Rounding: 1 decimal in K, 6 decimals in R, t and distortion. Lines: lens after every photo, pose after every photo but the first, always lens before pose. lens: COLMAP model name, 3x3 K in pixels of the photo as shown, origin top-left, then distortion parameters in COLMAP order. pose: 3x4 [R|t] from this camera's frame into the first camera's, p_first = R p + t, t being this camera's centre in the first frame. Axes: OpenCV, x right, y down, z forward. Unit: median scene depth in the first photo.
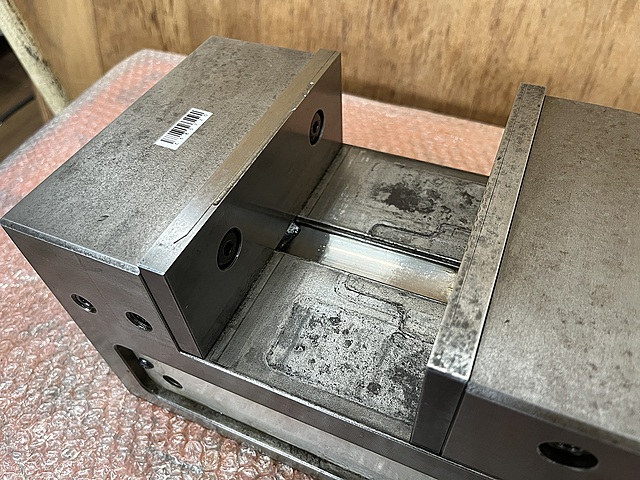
lens RADIAL K [[493.8, 0, 320.0], [0, 493.8, 240.0], [0, 0, 1]] dist [0.001994, 0.002808]
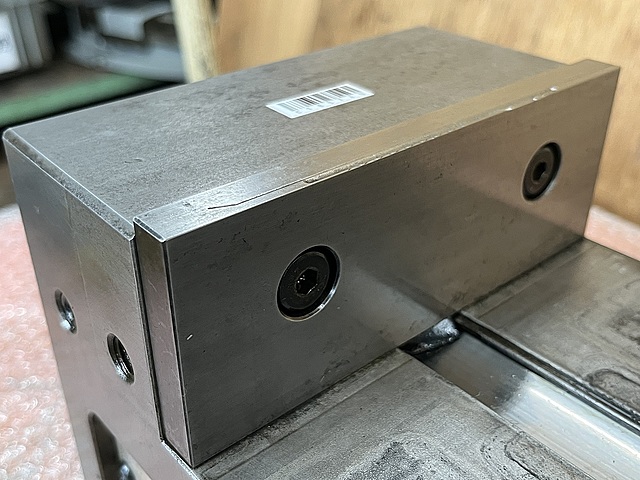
lens RADIAL K [[726.8, 0, 320.0], [0, 726.8, 240.0], [0, 0, 1]] dist [-0.004155, -0.024621]
pose [[0.900373, 0.262833, -0.346768, 0.073322], [-0.353161, 0.906968, -0.229534, 0.122662], [0.254178, 0.329131, 0.909432, 0.207948]]
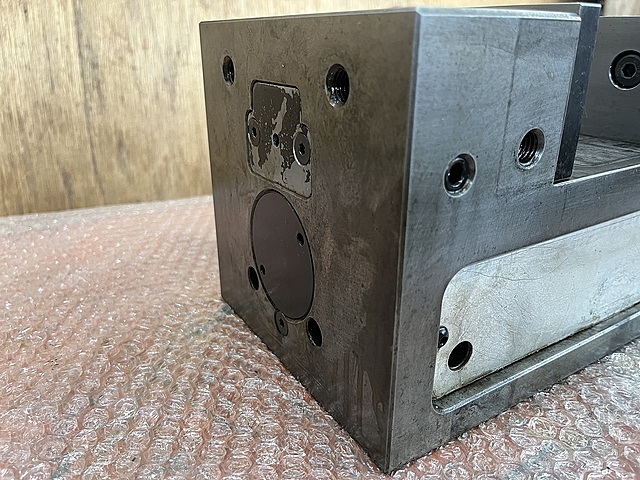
lens RADIAL K [[498.0, 0, 320.0], [0, 498.0, 240.0], [0, 0, 1]] dist [0.005134, -0.050617]
pose [[0.567810, -0.270817, 0.777335, -0.982635], [0.599920, 0.782753, -0.165511, 0.167596], [-0.563638, 0.560317, 0.606924, 0.640629]]
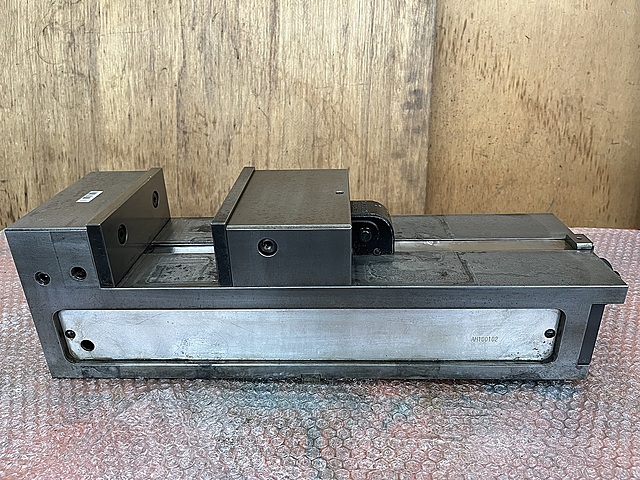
lens RADIAL K [[480.3, 0, 320.0], [0, 480.3, 240.0], [0, 0, 1]] dist [0.000981, 0.001310]
pose [[0.925040, -0.138899, 0.353565, -0.103367], [0.271167, 0.893262, -0.358540, 0.822106], [-0.266025, 0.427539, 0.863968, -0.828105]]
